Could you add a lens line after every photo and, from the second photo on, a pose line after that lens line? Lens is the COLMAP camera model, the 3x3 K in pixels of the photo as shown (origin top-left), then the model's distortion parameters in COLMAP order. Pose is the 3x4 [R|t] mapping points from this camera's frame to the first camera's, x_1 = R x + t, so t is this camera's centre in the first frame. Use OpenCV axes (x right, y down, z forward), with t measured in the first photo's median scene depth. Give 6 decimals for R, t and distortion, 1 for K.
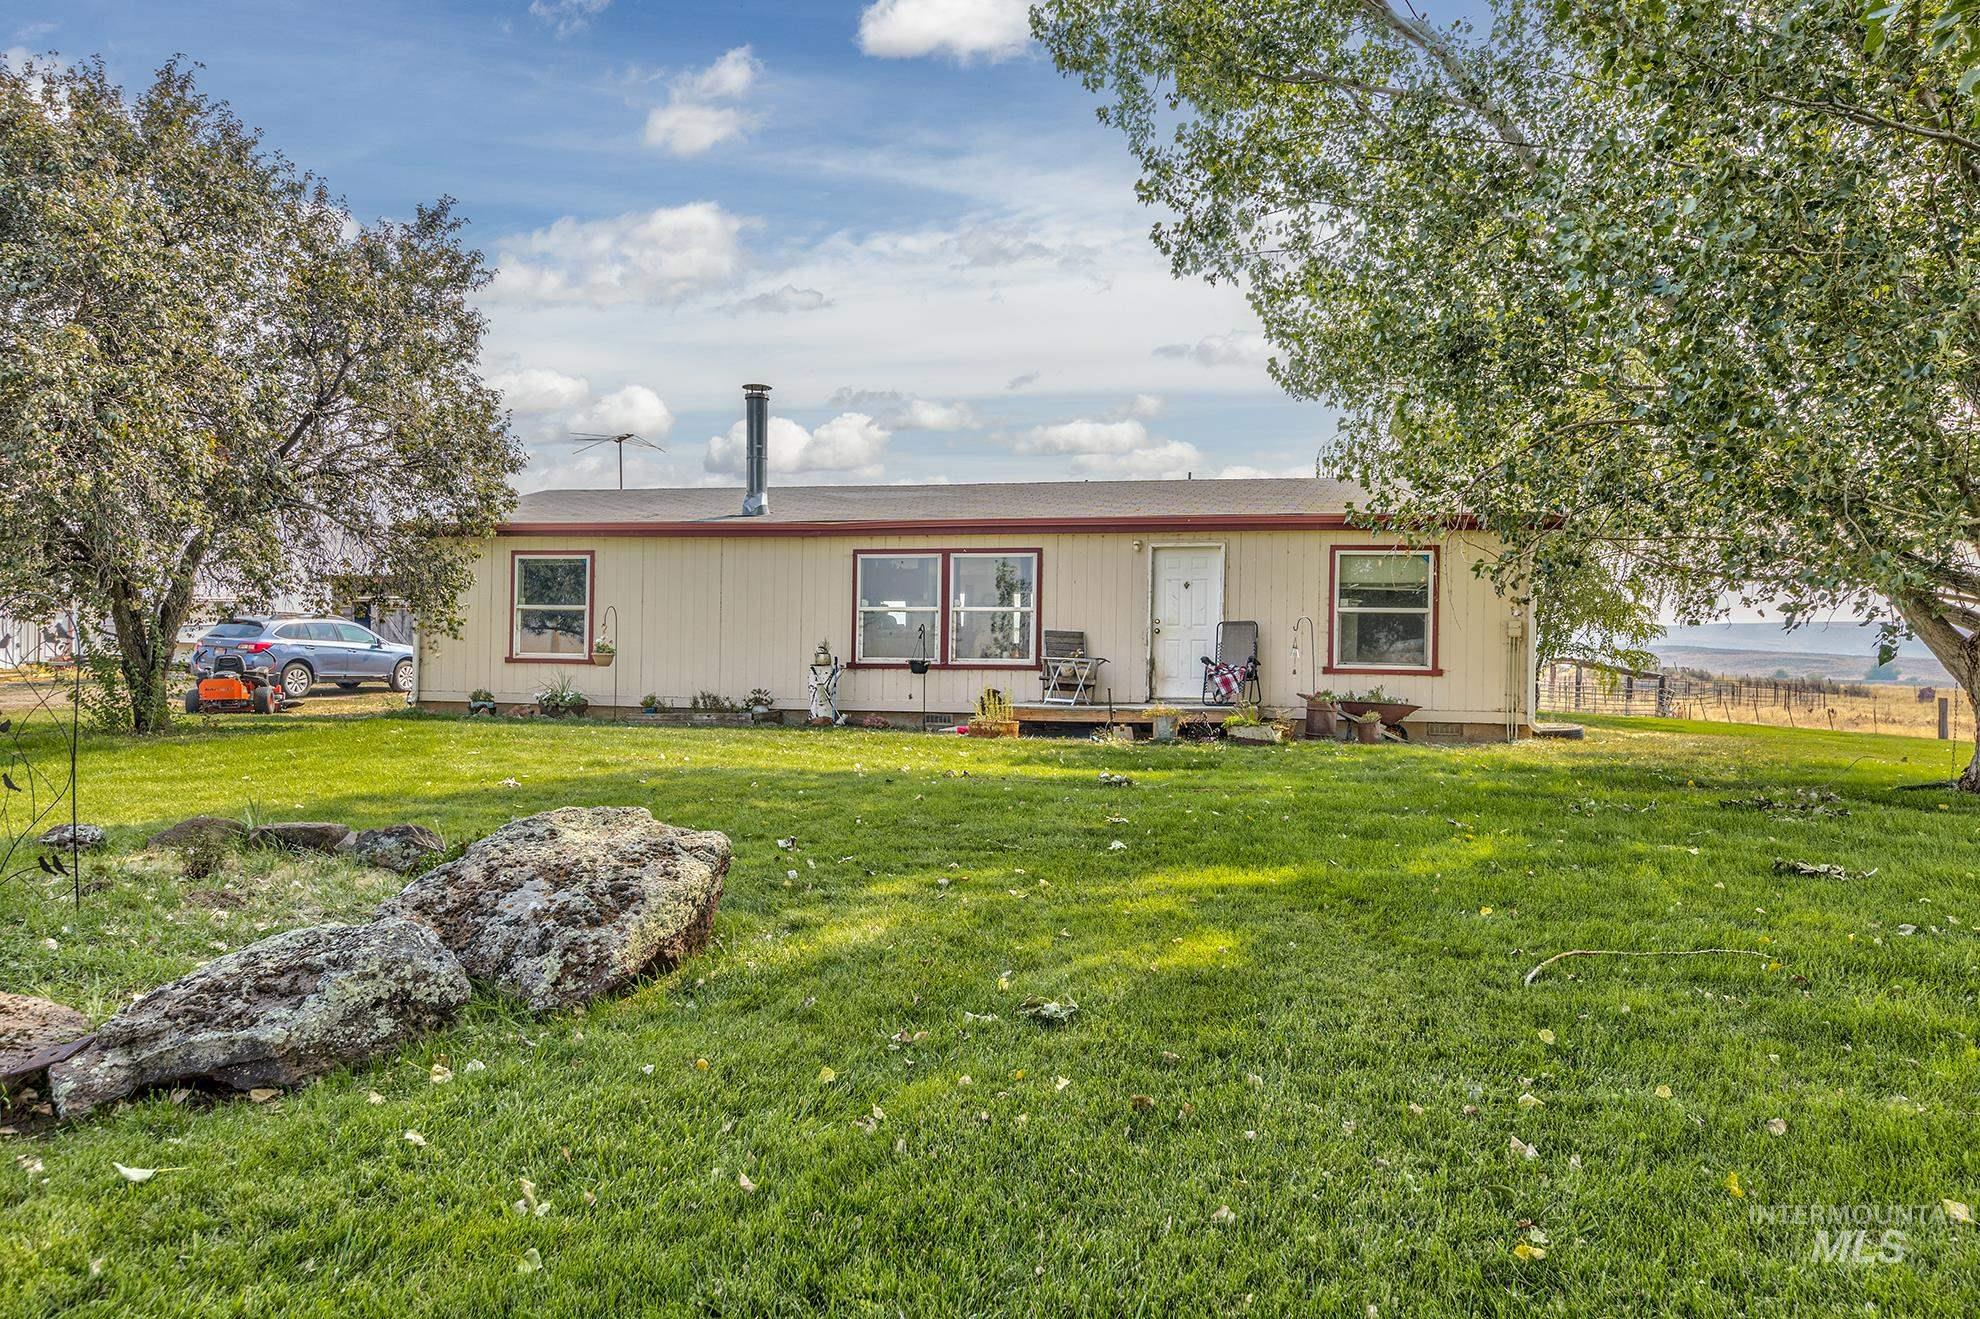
lens RADIAL K [[1232.8, 0, 989.4], [0, 1232.8, 672.4], [0, 0, 1]] dist [0.000457, 0.000588]
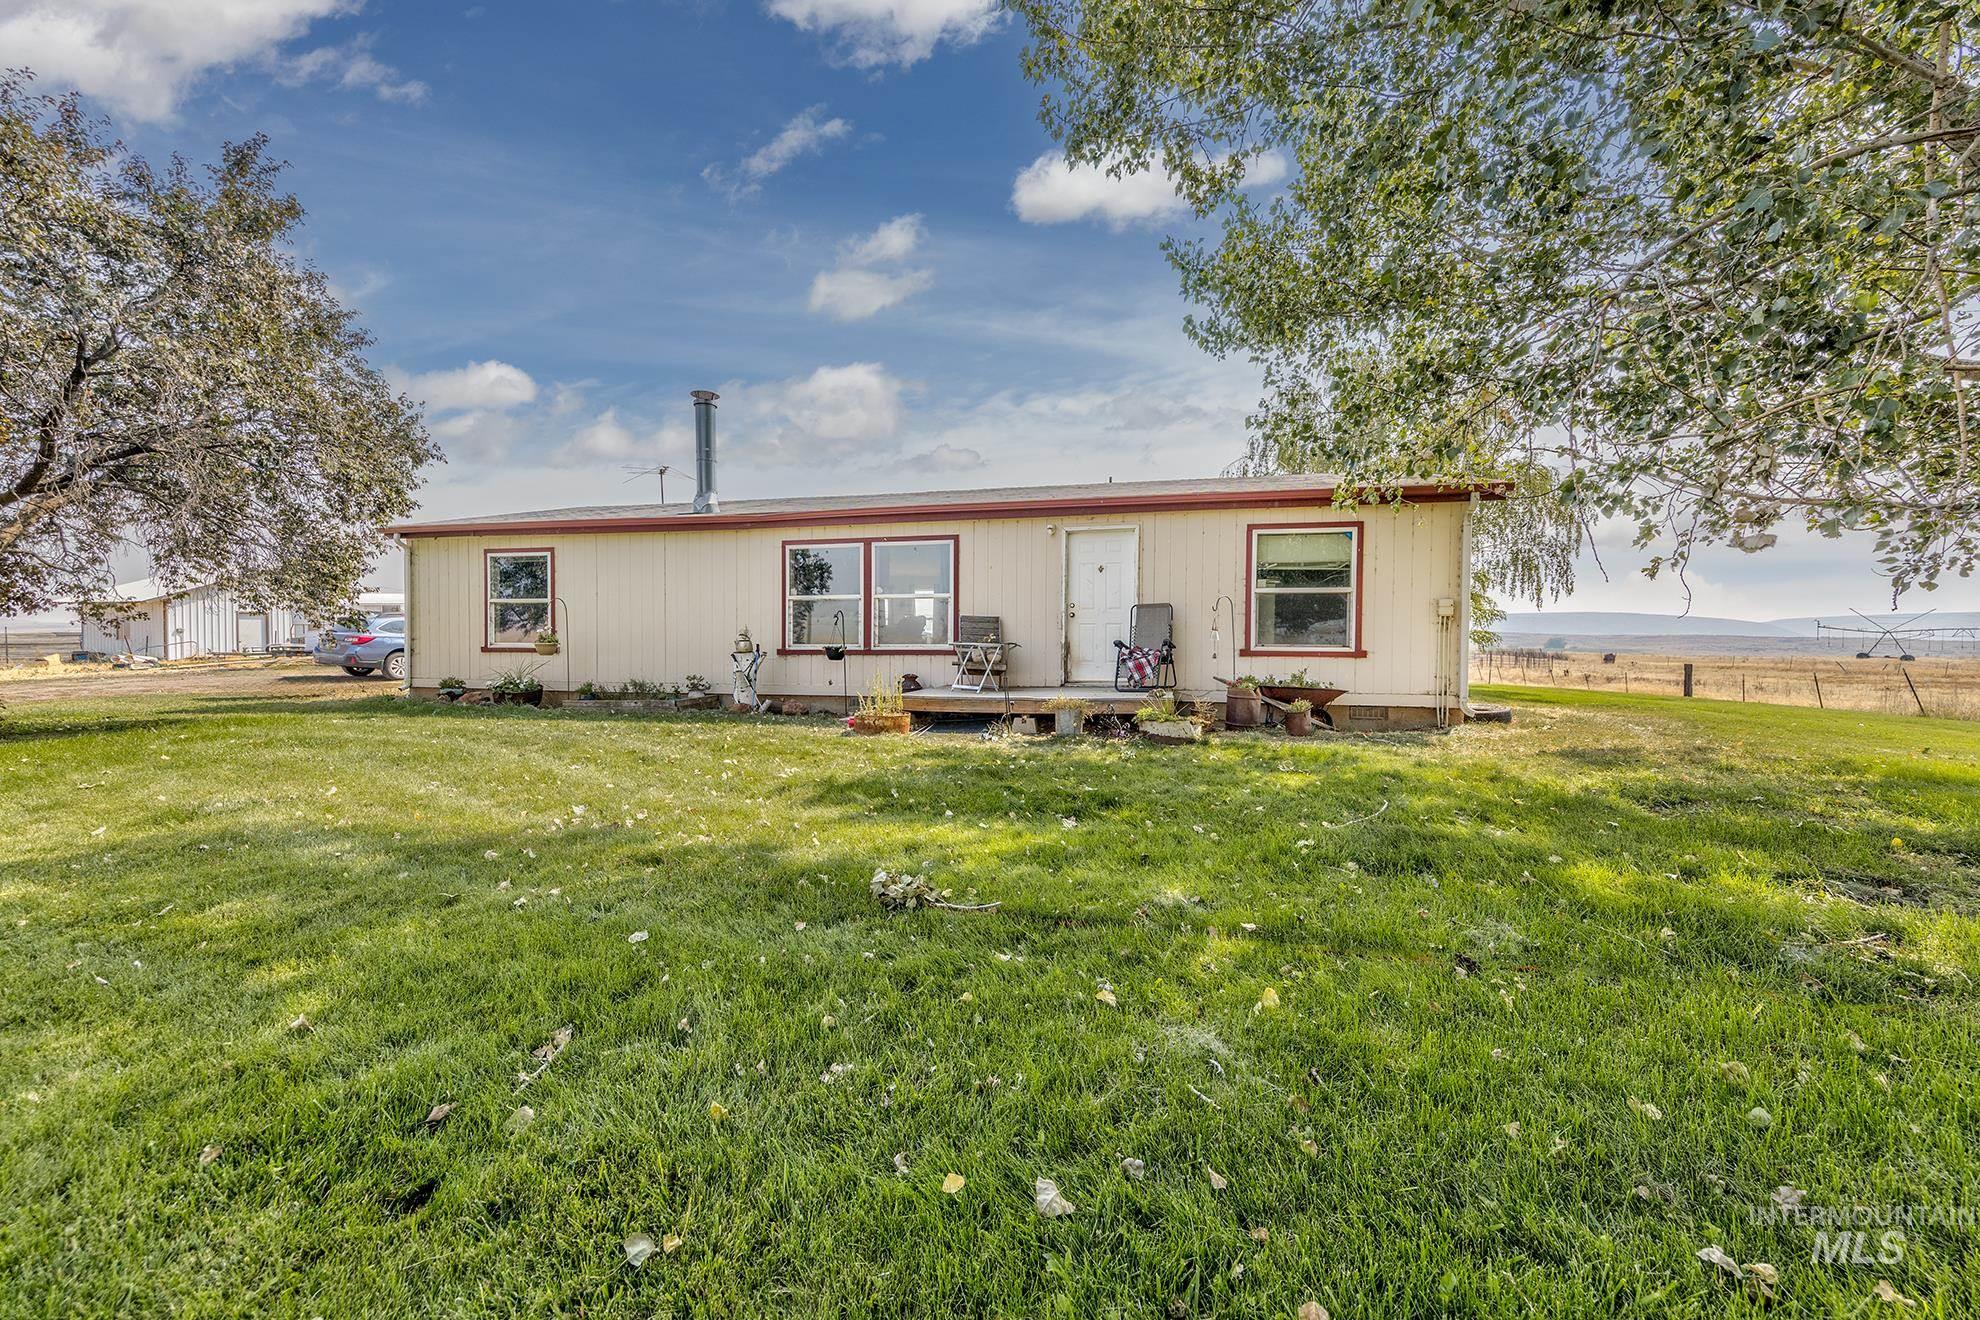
lens RADIAL K [[743.1, 0, 990.2], [0, 743.1, 669.9], [0, 0, 1]] dist [0.000564, 0.000004]
pose [[0.999700, -0.009267, -0.022689, 0.097570], [0.009865, 0.999604, 0.026366, -0.006477], [0.022436, -0.026582, 0.999395, 0.461372]]
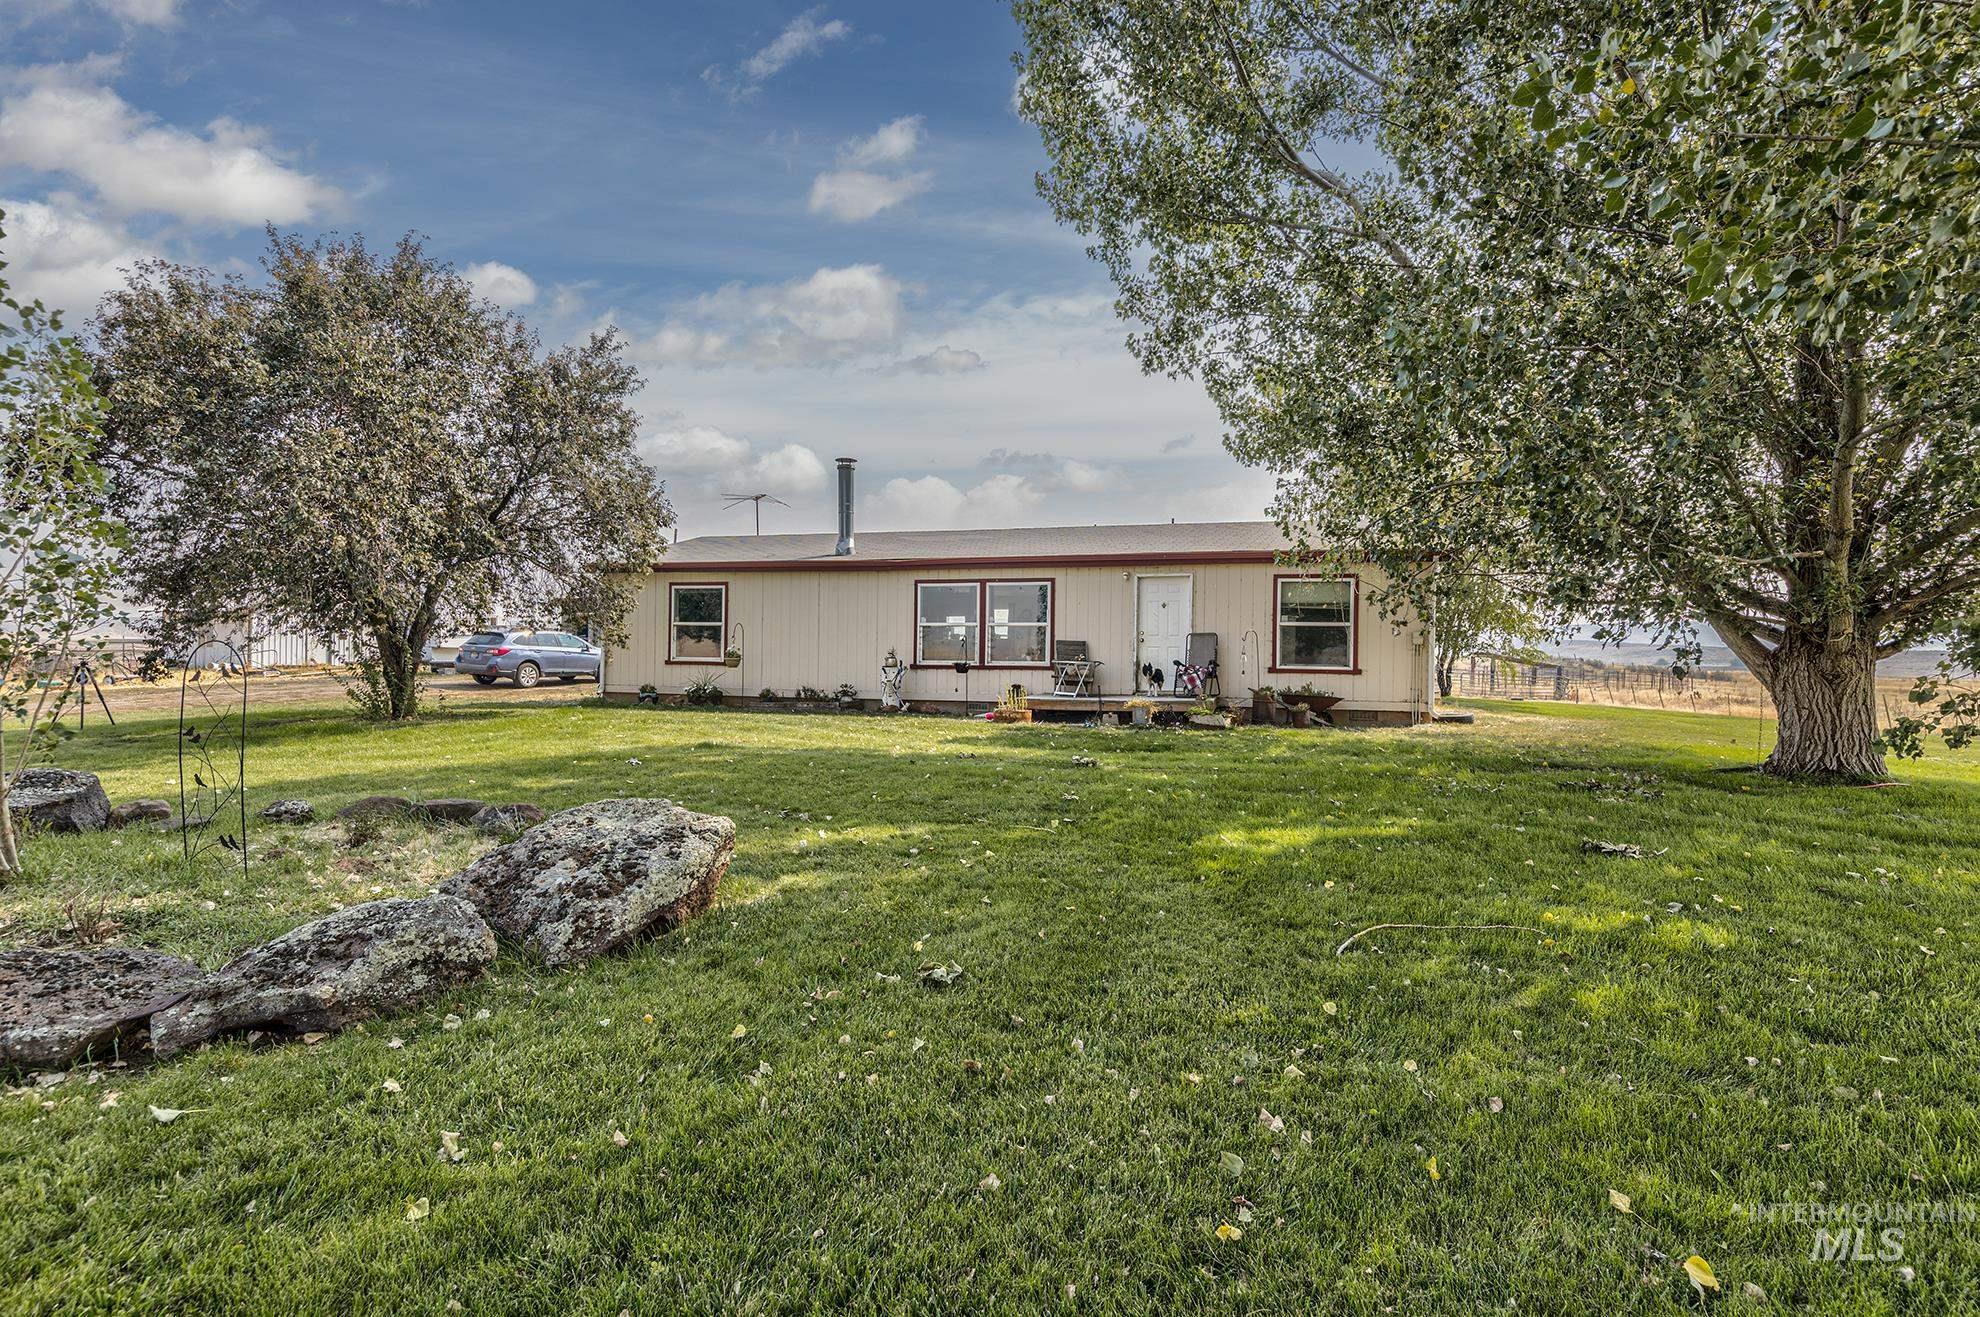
lens RADIAL K [[910.1, 0, 990.0], [0, 910.1, 658.5], [0, 0, 1]] dist [0.002944, 0.000470]
pose [[0.997929, -0.002628, -0.064266, 0.043079], [0.002360, 0.999988, -0.004250, -0.012085], [0.064277, 0.004089, 0.997924, 0.018492]]
